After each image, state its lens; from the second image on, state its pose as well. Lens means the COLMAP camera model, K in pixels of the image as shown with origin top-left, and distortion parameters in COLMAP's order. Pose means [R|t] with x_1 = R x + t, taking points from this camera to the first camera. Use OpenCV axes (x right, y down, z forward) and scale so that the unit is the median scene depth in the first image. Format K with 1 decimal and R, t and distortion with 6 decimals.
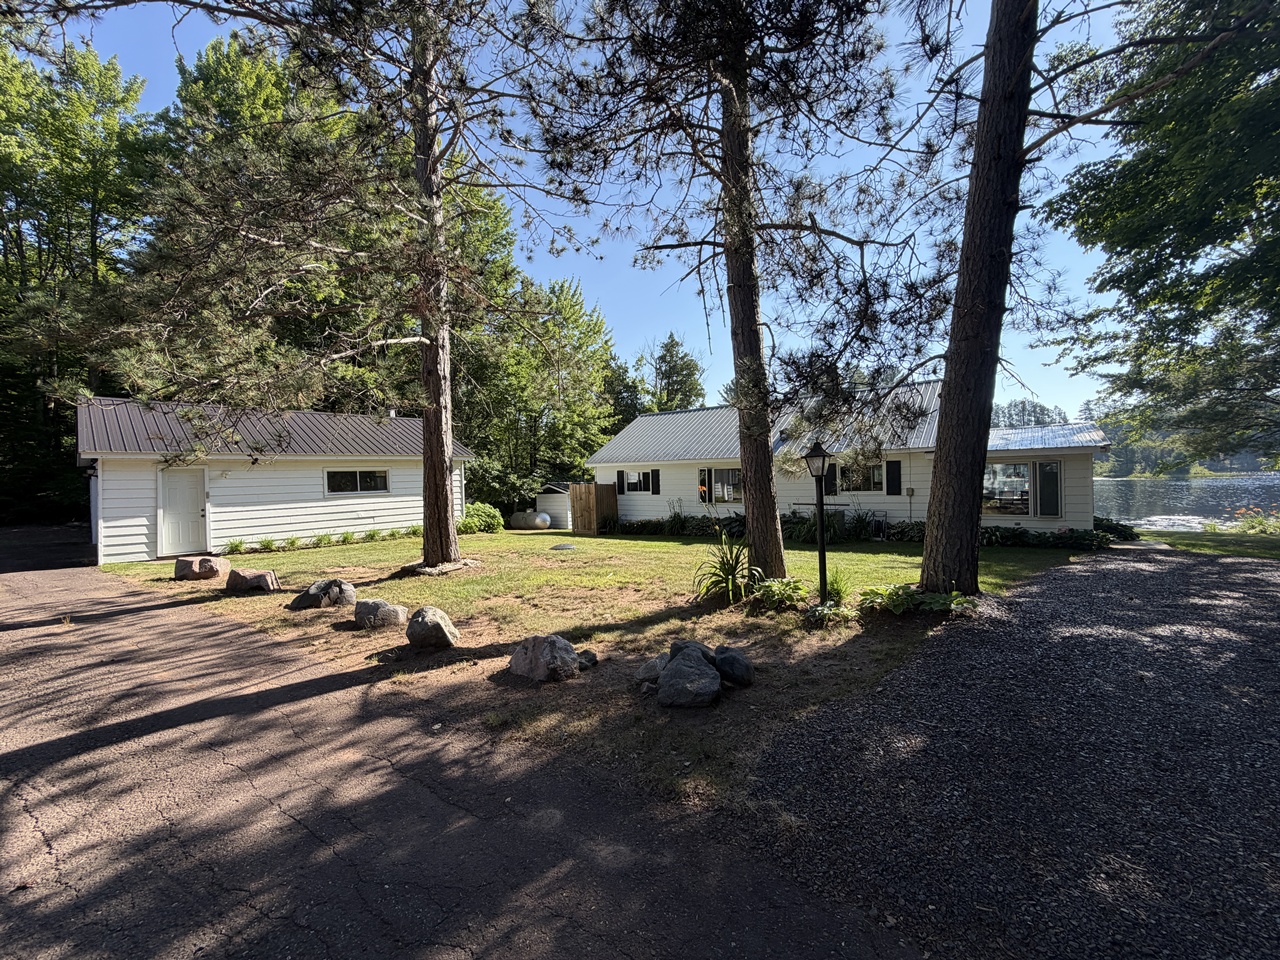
lens RADIAL K [[511.4, 0, 637.4], [0, 511.4, 481.4], [0, 0, 1]] dist [-0.000891, 0.000253]
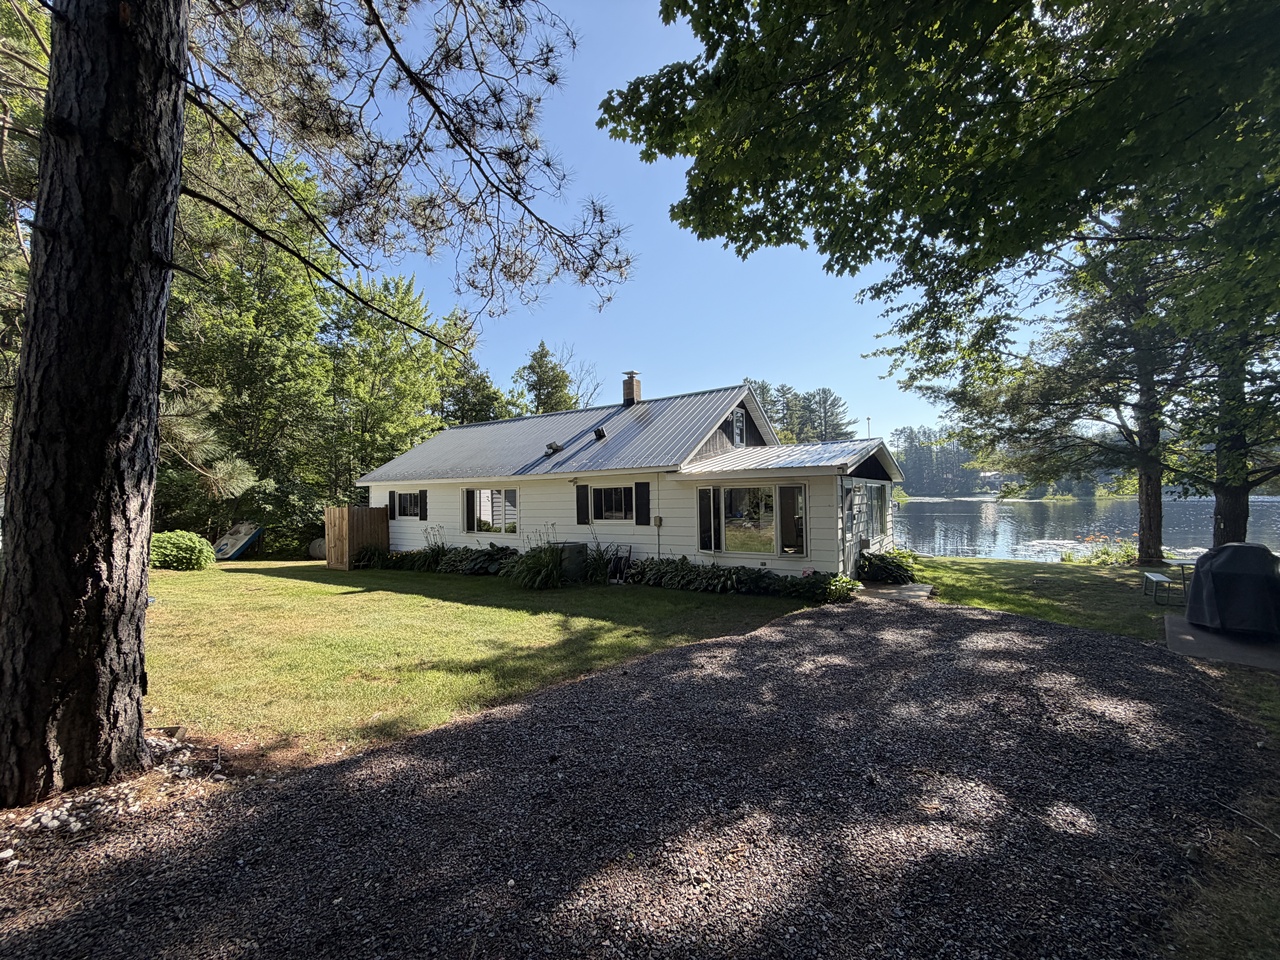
lens RADIAL K [[507.4, 0, 638.9], [0, 507.4, 479.4], [0, 0, 1]] dist [-0.000314, 0.000385]
pose [[0.996973, 0.008892, 0.077243, 0.307779], [-0.005777, 0.999165, -0.040446, -0.008866], [-0.077538, 0.039877, 0.996192, 0.145636]]
